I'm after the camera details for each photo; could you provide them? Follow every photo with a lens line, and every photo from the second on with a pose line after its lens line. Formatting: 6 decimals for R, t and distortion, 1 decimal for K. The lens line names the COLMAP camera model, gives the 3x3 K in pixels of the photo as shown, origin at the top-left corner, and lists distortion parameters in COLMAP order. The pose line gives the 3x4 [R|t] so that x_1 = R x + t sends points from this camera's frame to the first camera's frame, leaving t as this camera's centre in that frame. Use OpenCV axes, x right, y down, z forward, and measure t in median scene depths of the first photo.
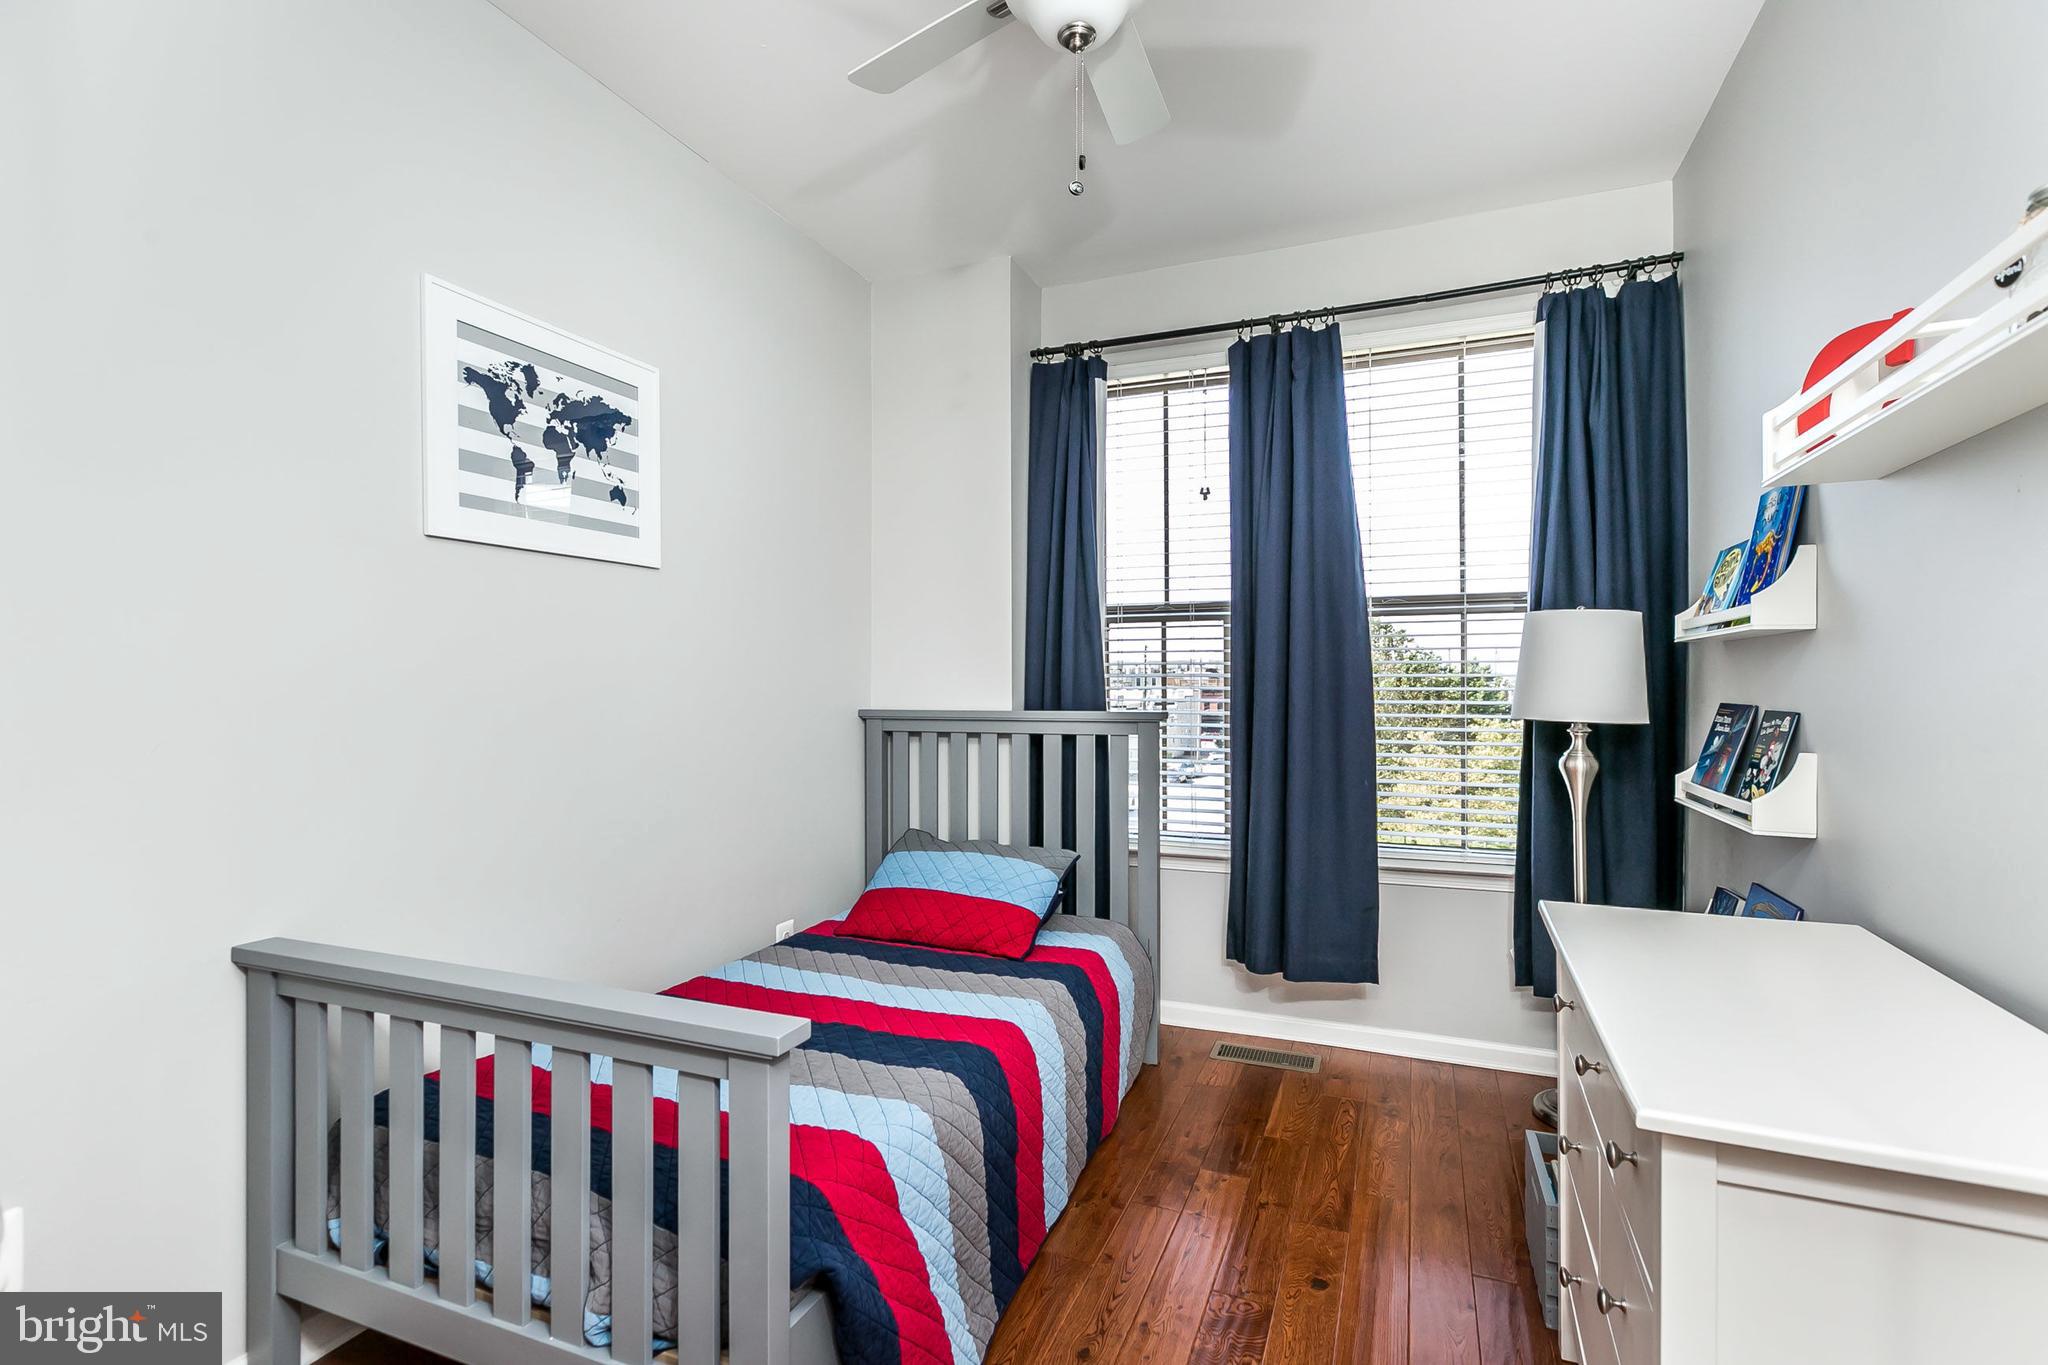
lens RADIAL K [[937.2, 0, 1024.0], [0, 937.2, 682.5], [0, 0, 1]] dist [-0.000896, -0.000017]
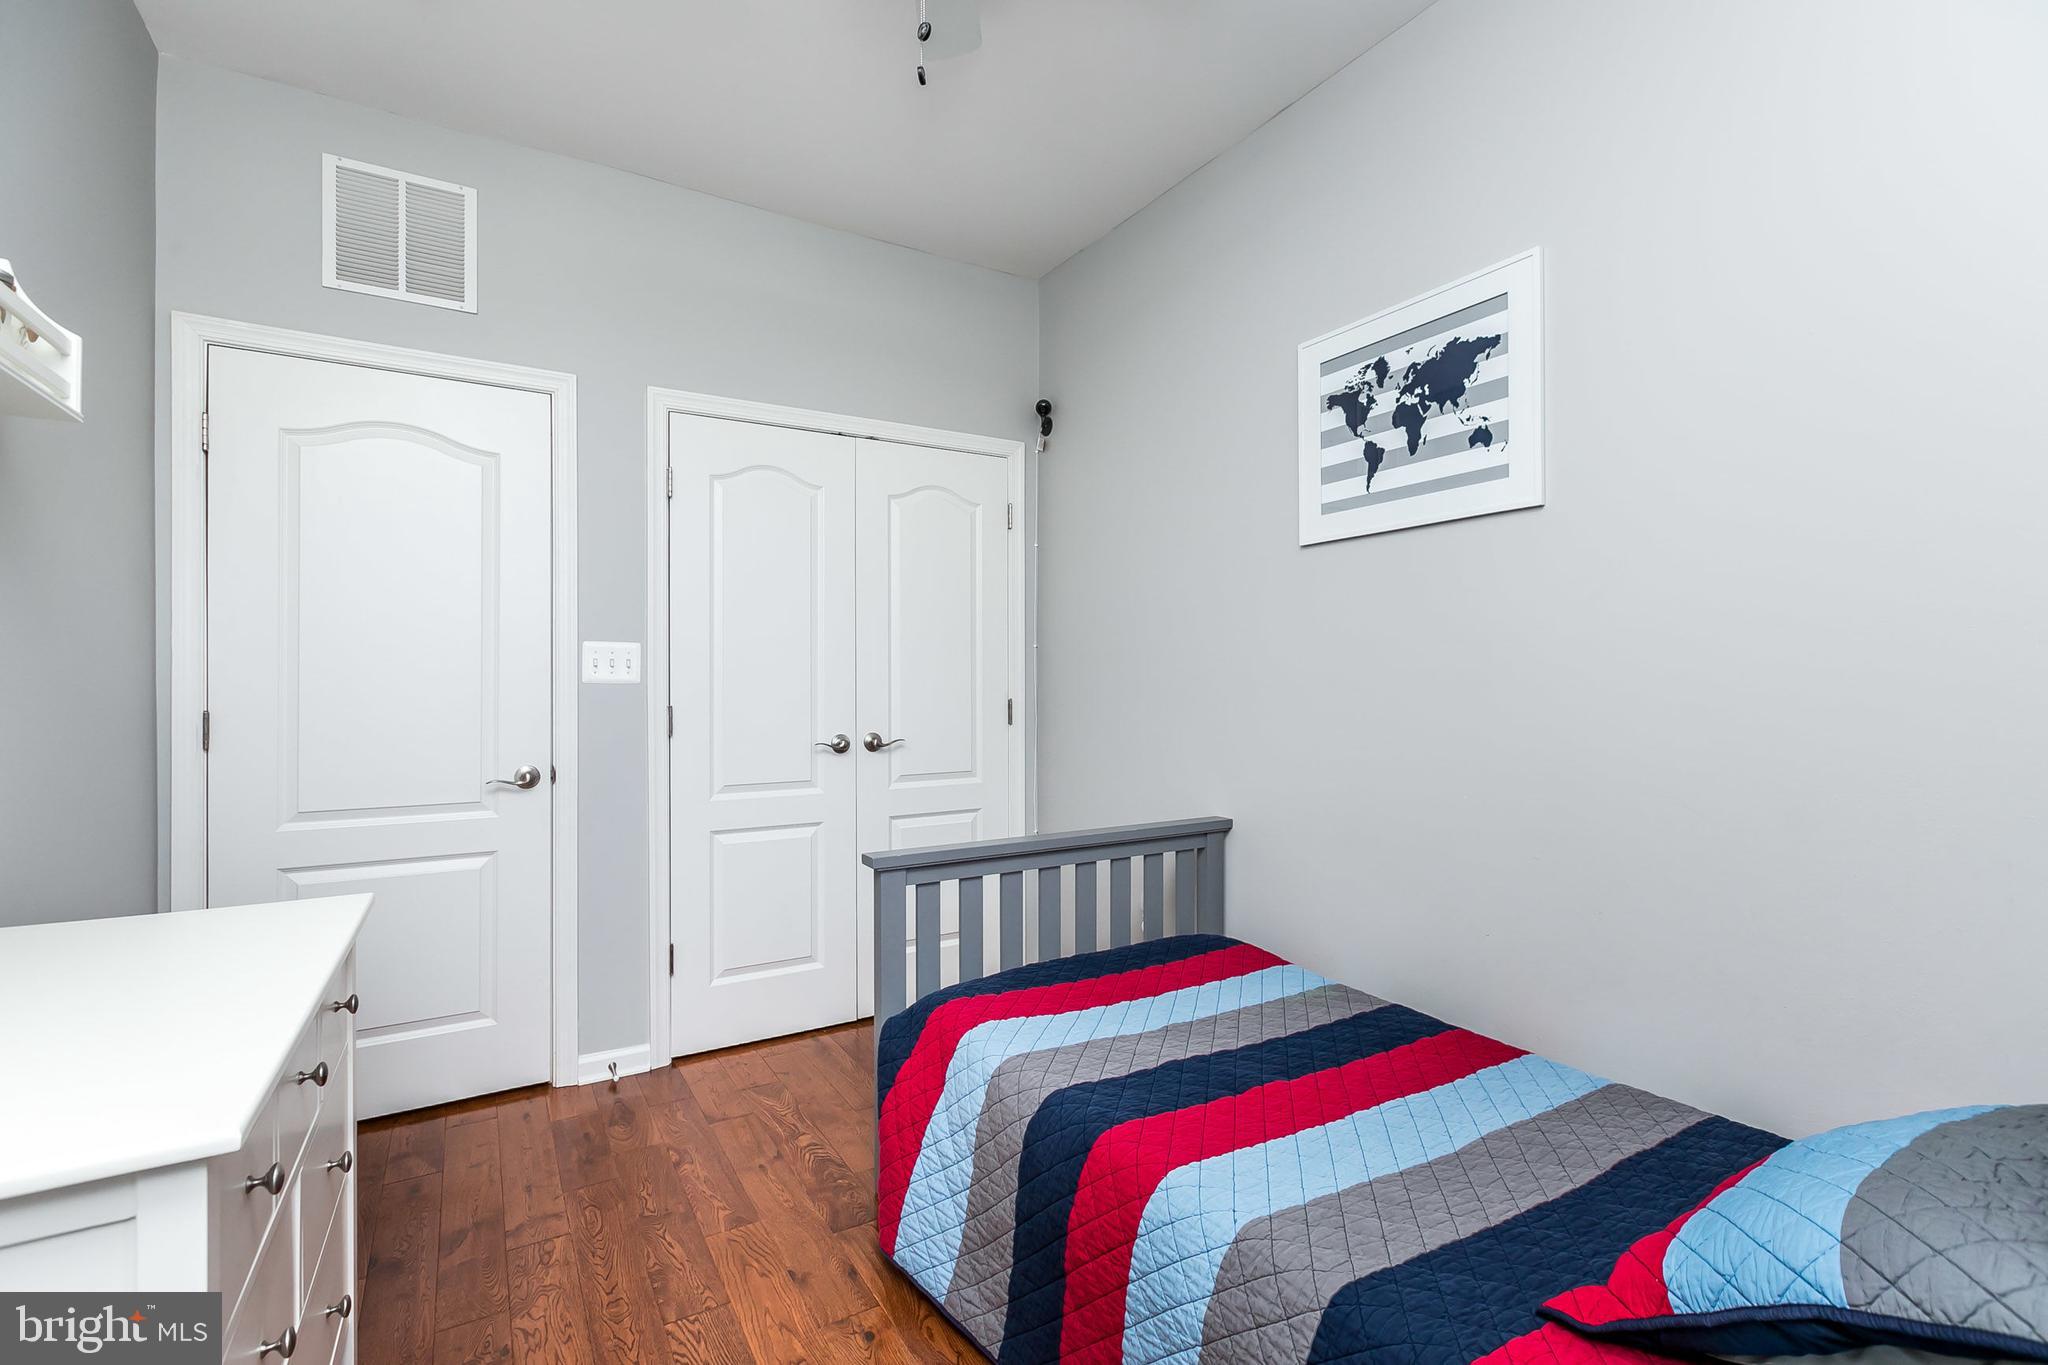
lens RADIAL K [[937.2, 0, 1024.0], [0, 937.2, 682.5], [0, 0, 1]] dist [-0.000896, -0.000017]
pose [[-0.610116, 0.005397, -0.792294, 0.544098], [0.001391, 0.999983, 0.005741, 0.020034], [0.792311, 0.002401, -0.610112, 1.298069]]
